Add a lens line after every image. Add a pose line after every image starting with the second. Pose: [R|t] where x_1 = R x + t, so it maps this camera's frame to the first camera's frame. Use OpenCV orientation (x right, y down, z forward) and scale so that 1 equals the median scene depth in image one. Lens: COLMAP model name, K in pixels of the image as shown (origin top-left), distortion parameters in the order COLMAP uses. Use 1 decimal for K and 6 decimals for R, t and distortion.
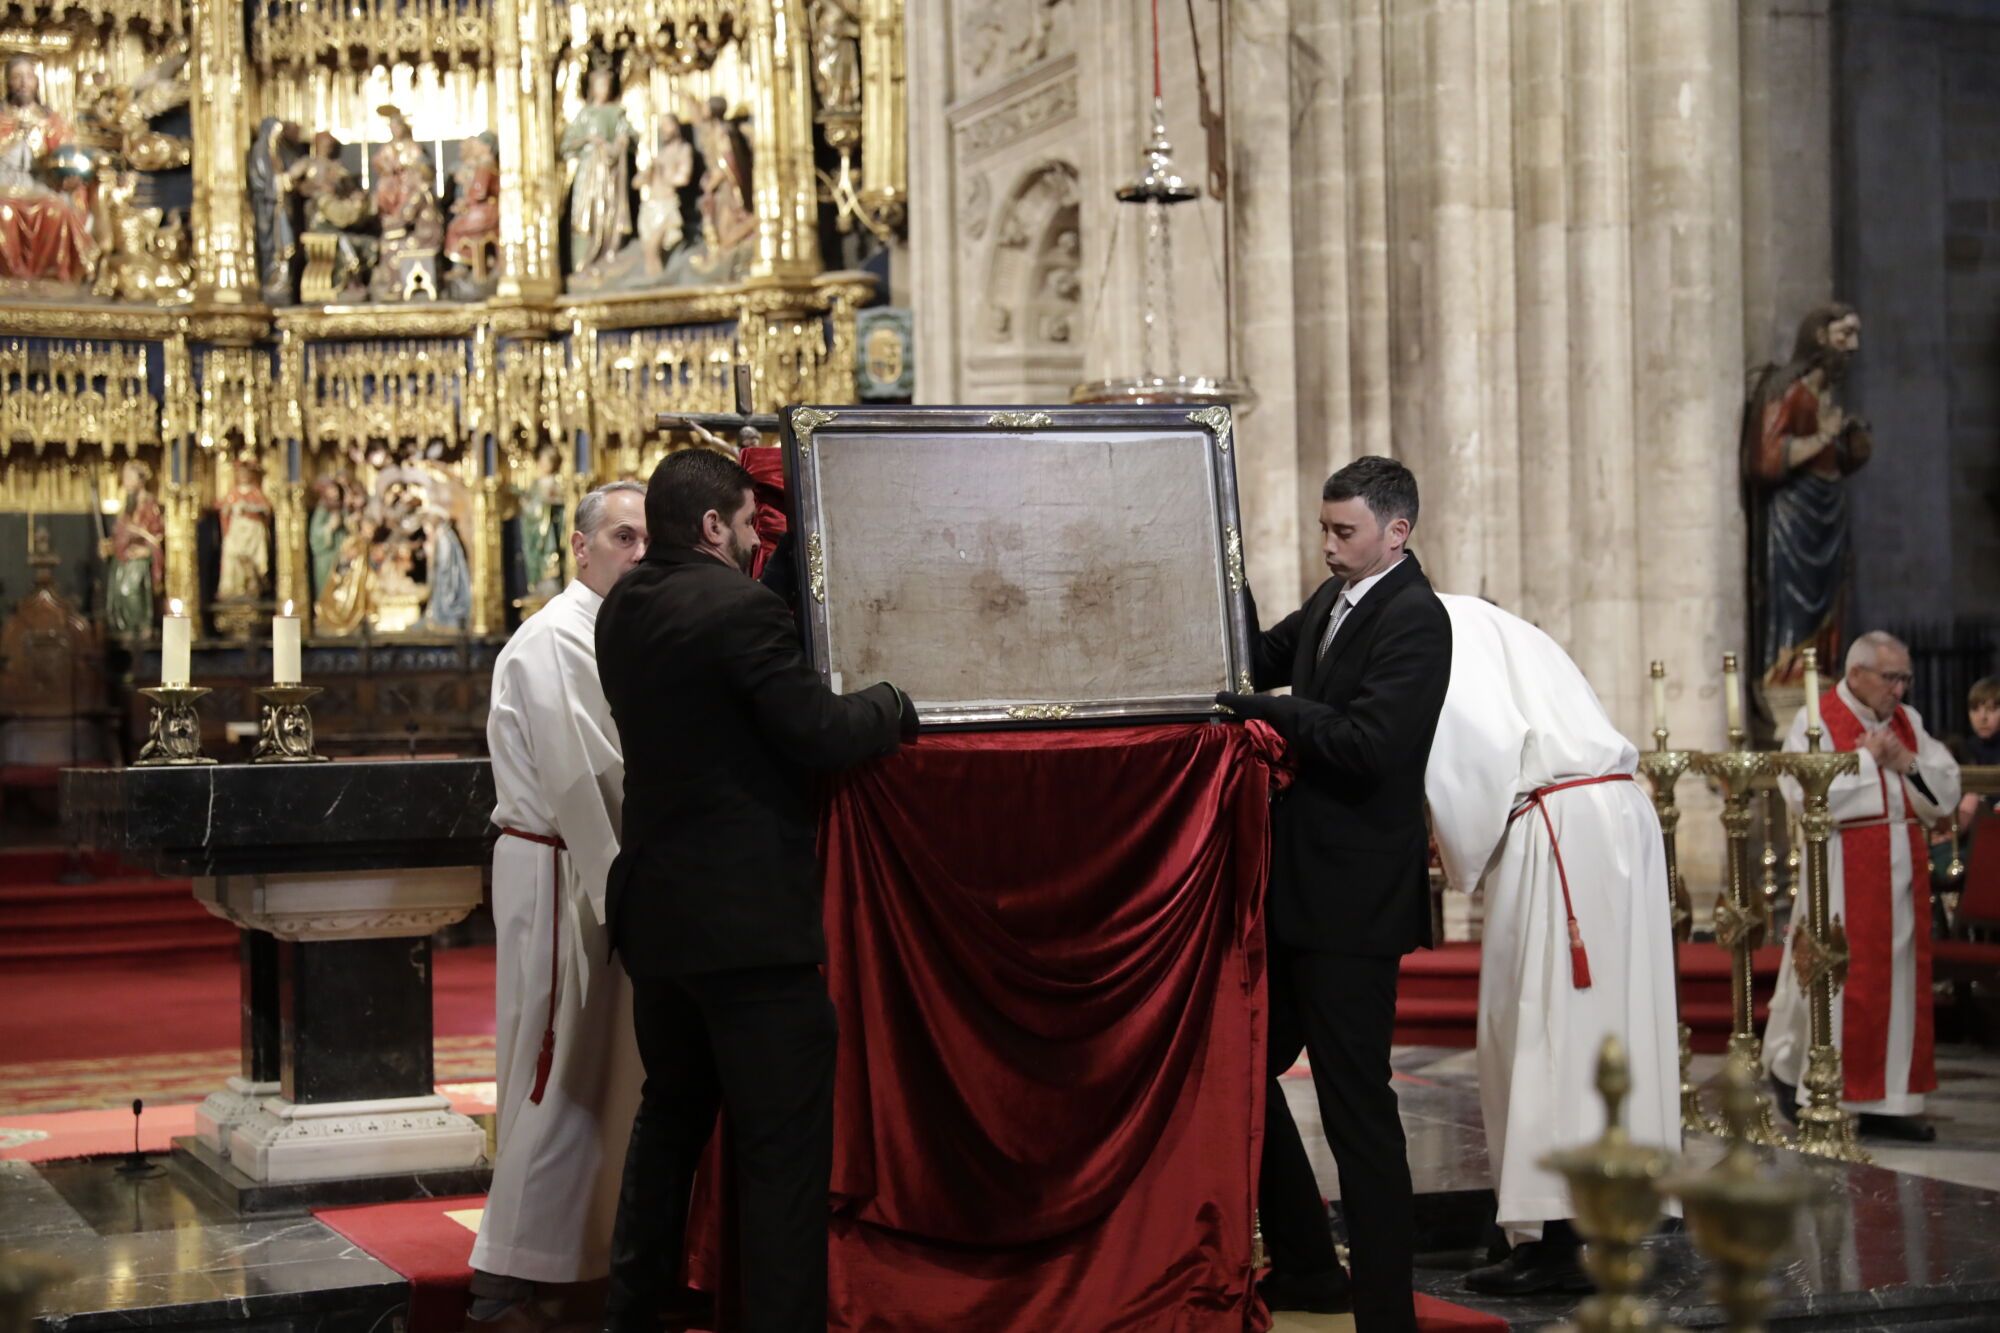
lens RADIAL K [[3264.3, 0, 998.5], [0, 3264.3, 680.5], [0, 0, 1]] dist [0.163793, 0.000000]
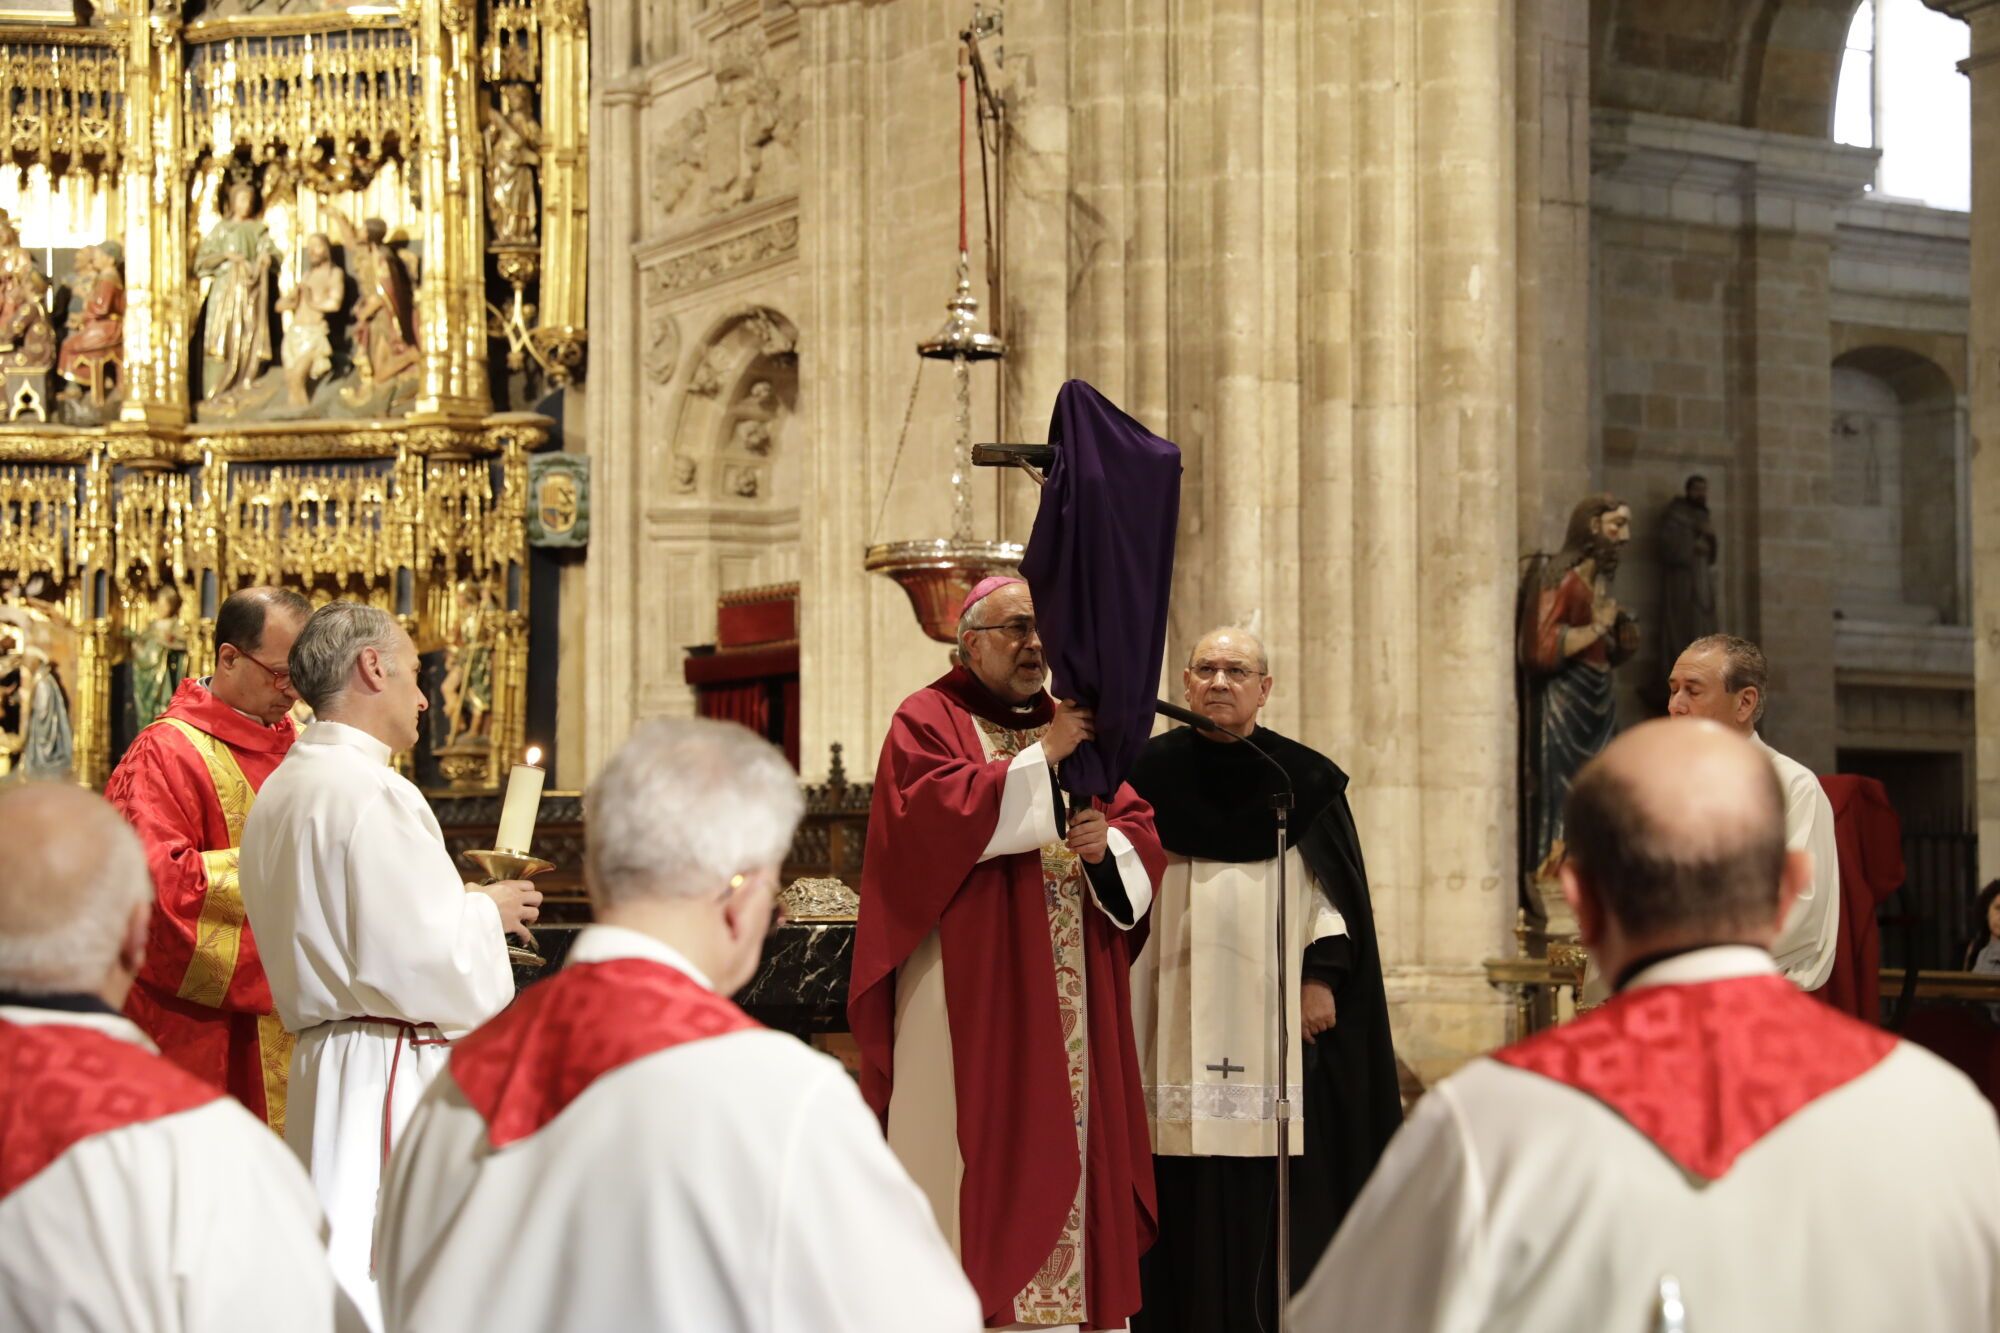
lens RADIAL K [[3484.1, 0, 996.1], [0, 3484.1, 681.1], [0, 0, 1]] dist [0.209132, 0.000000]
pose [[0.987915, 0.031734, 0.151715, -0.062526], [-0.023956, 0.998317, -0.052822, 0.001348], [-0.153136, 0.048549, 0.987012, -0.004165]]
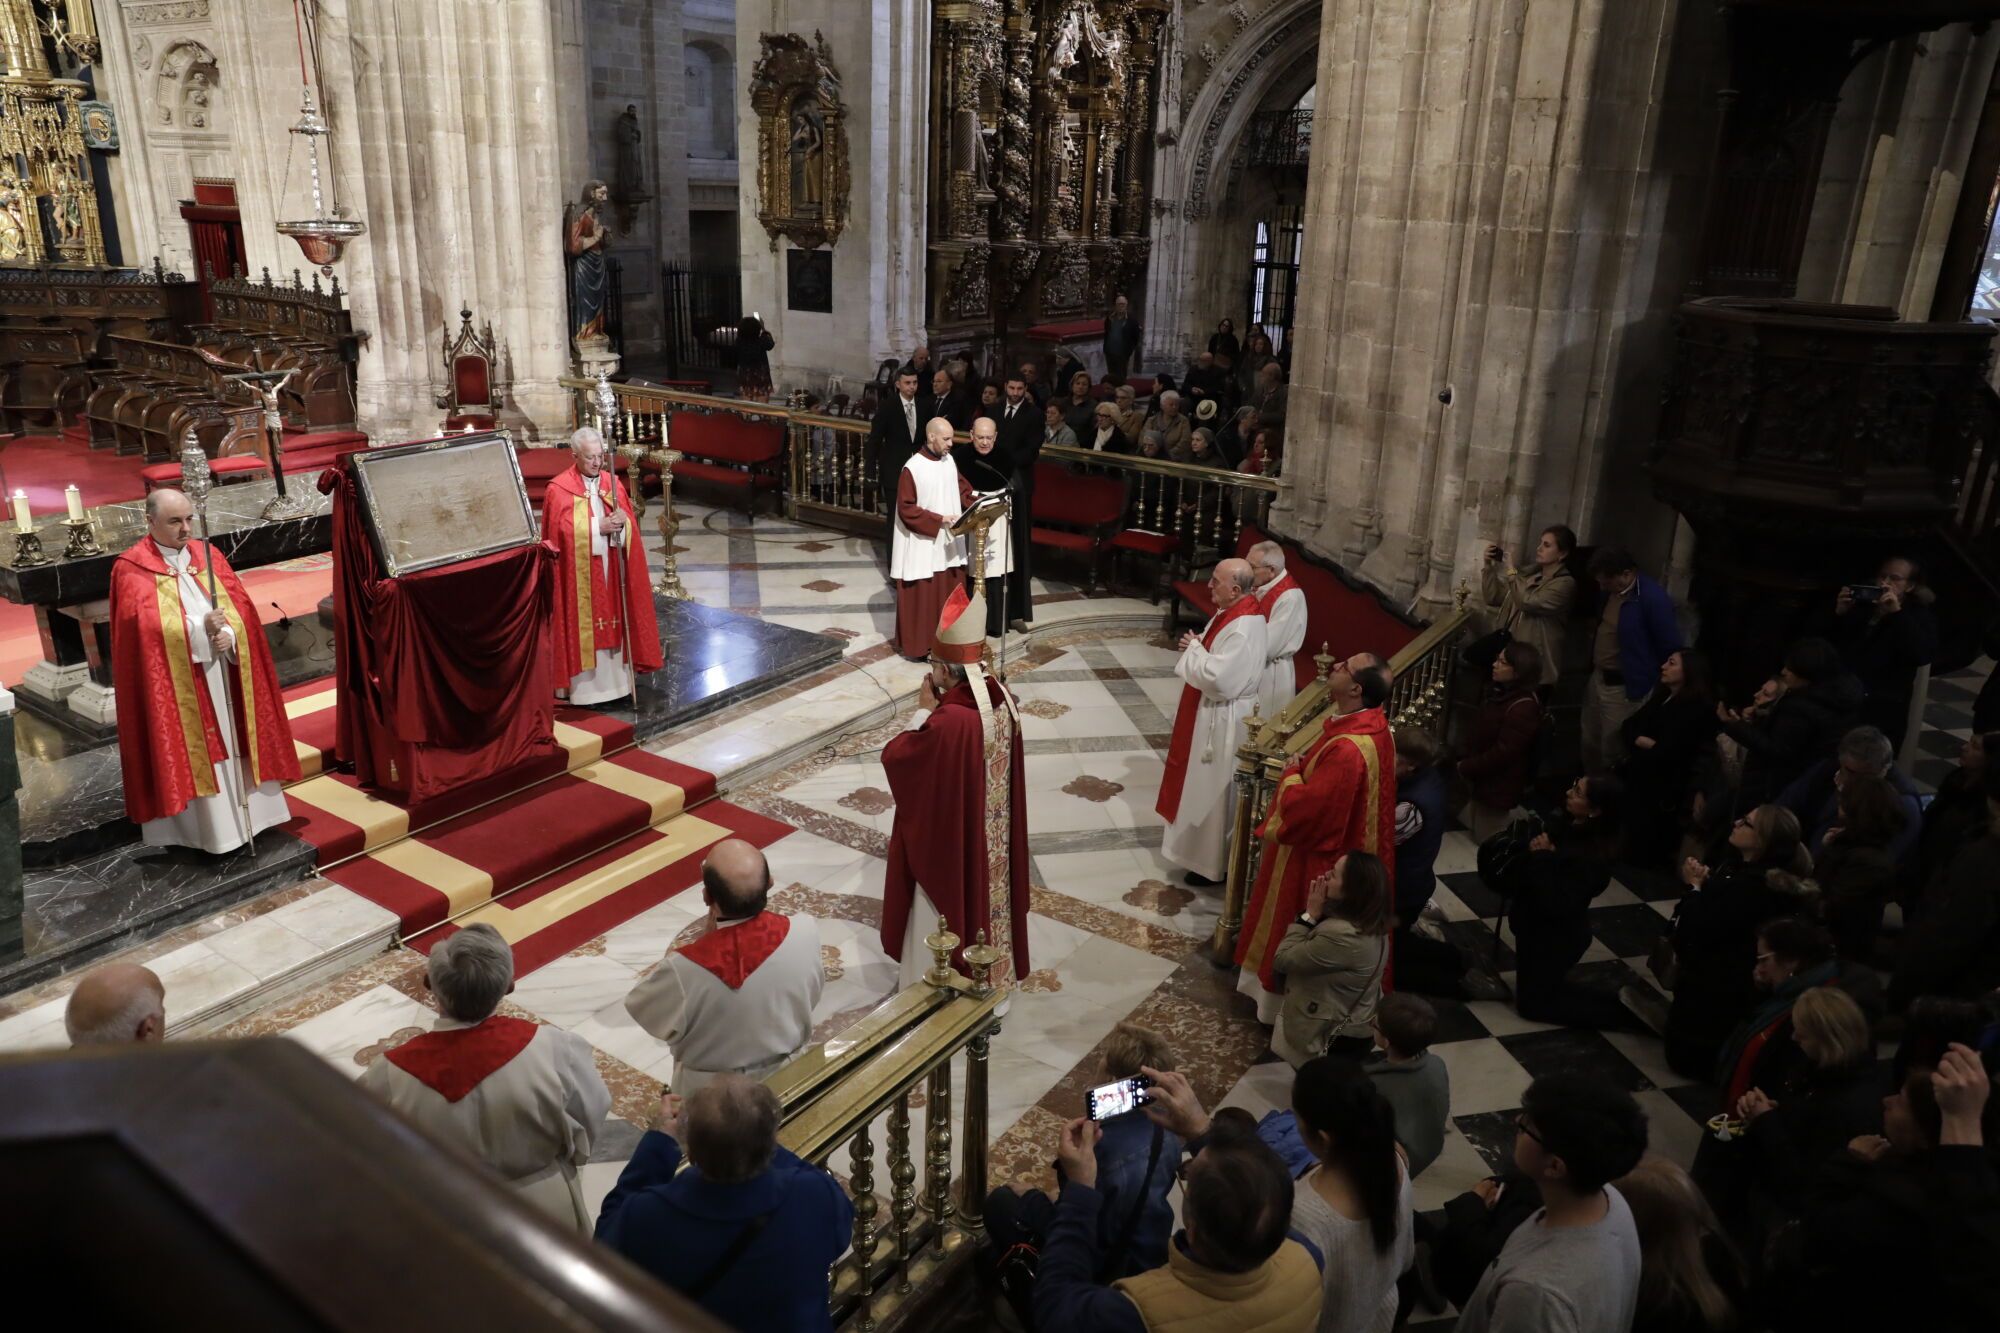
lens RADIAL K [[1369.4, 0, 993.5], [0, 1369.4, 679.0], [0, 0, 1]] dist [-0.105078, 0.084324]
pose [[0.826672, -0.144301, 0.543866, -0.073596], [-0.055734, 0.940805, 0.334334, -0.084602], [-0.559917, -0.306697, 0.769695, -0.035432]]
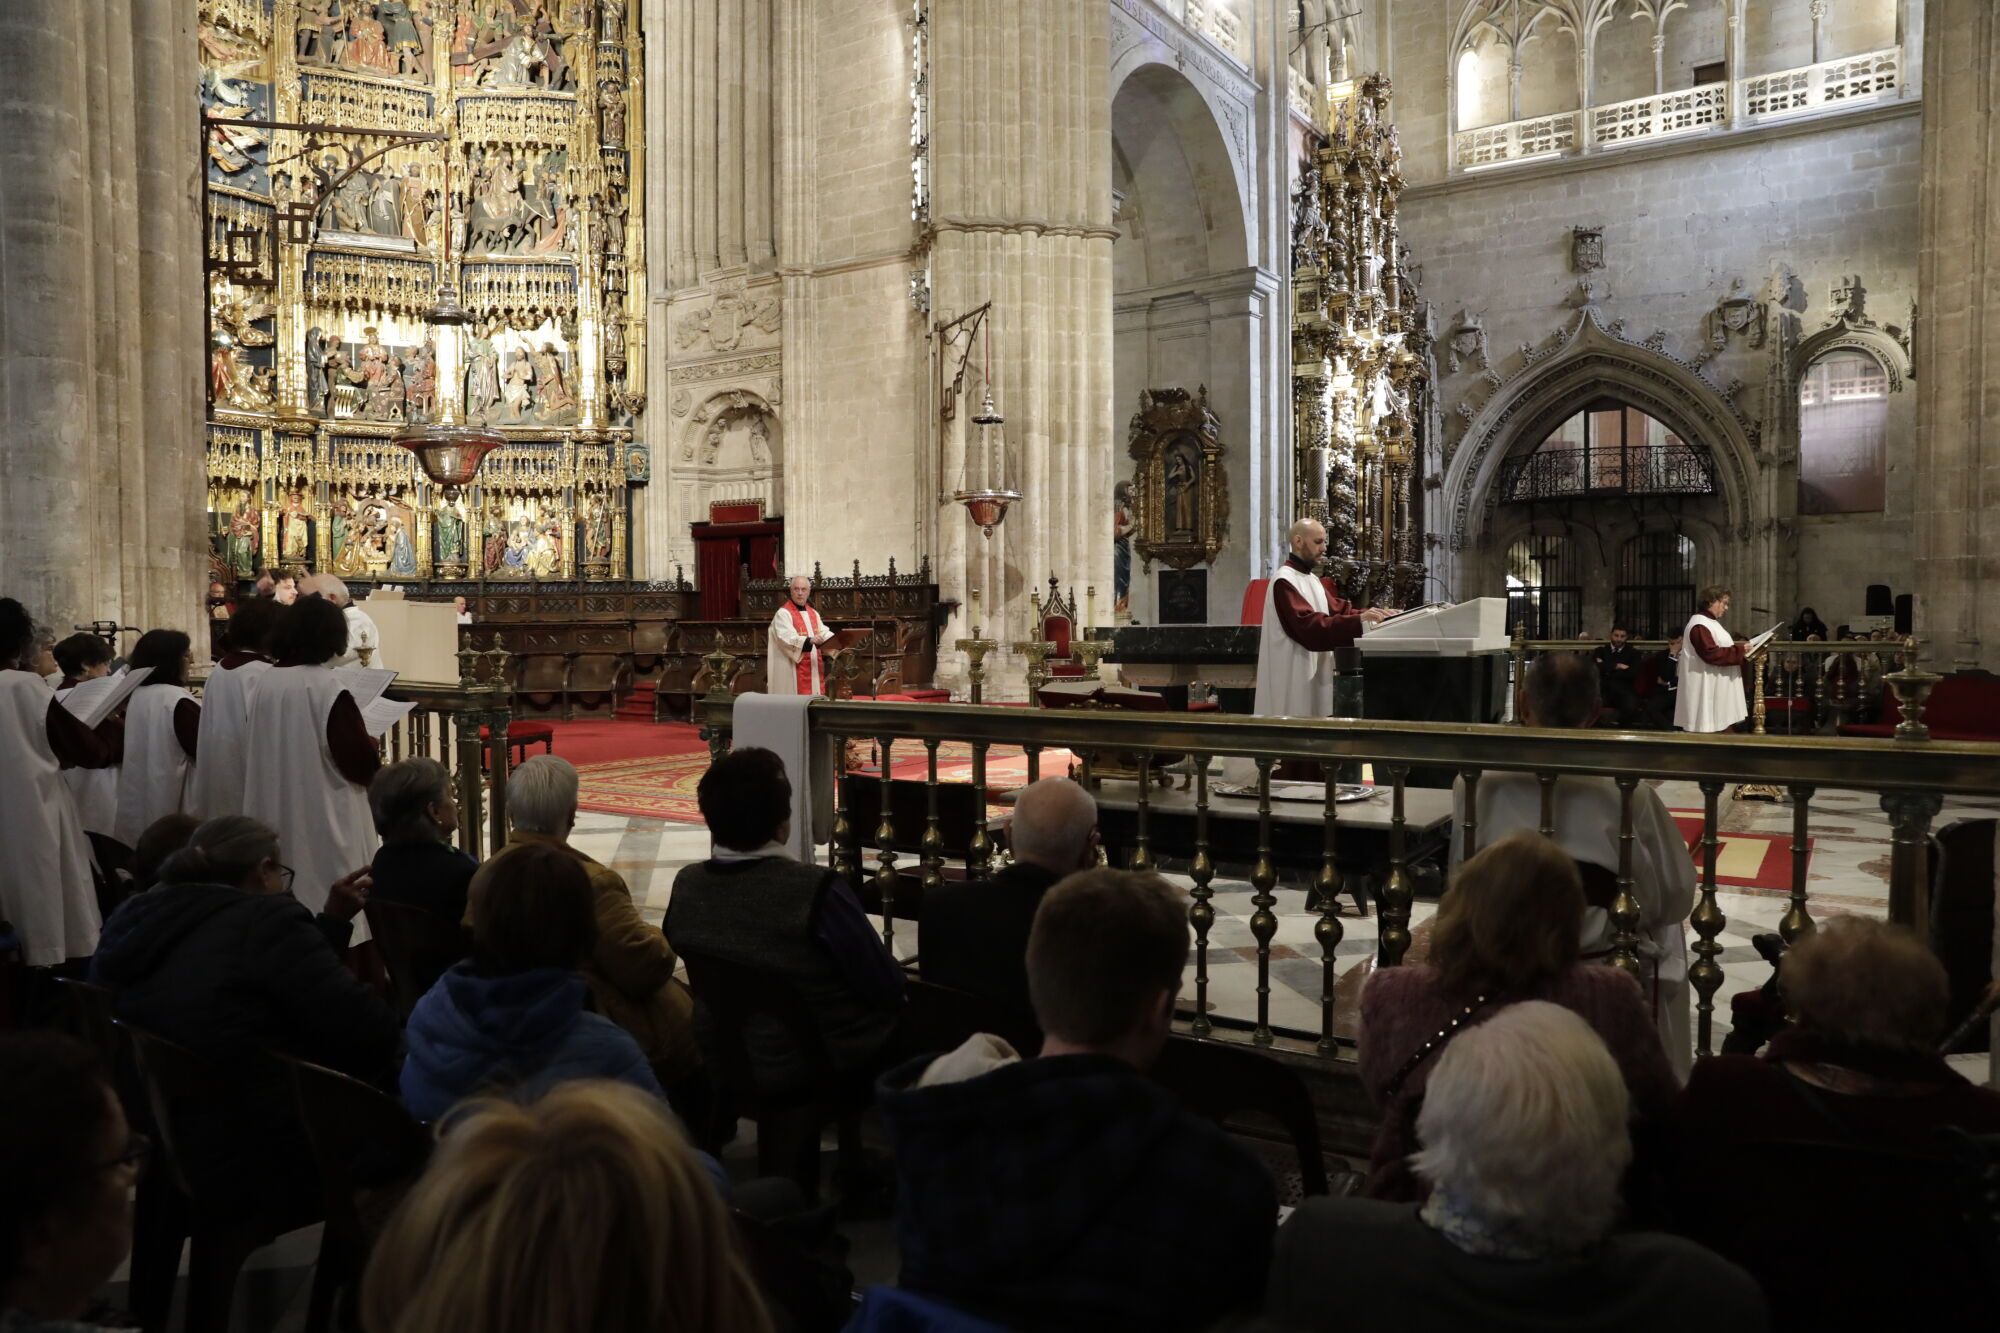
lens RADIAL K [[1369.4, 0, 1006.8], [0, 1369.4, 682.5], [0, 0, 1]] dist [-0.105078, 0.084324]
pose [[0.820572, -0.008828, 0.571475, -0.378620], [-0.018925, 0.998913, 0.042605, 0.010184], [-0.571230, -0.045776, 0.819513, 0.055942]]
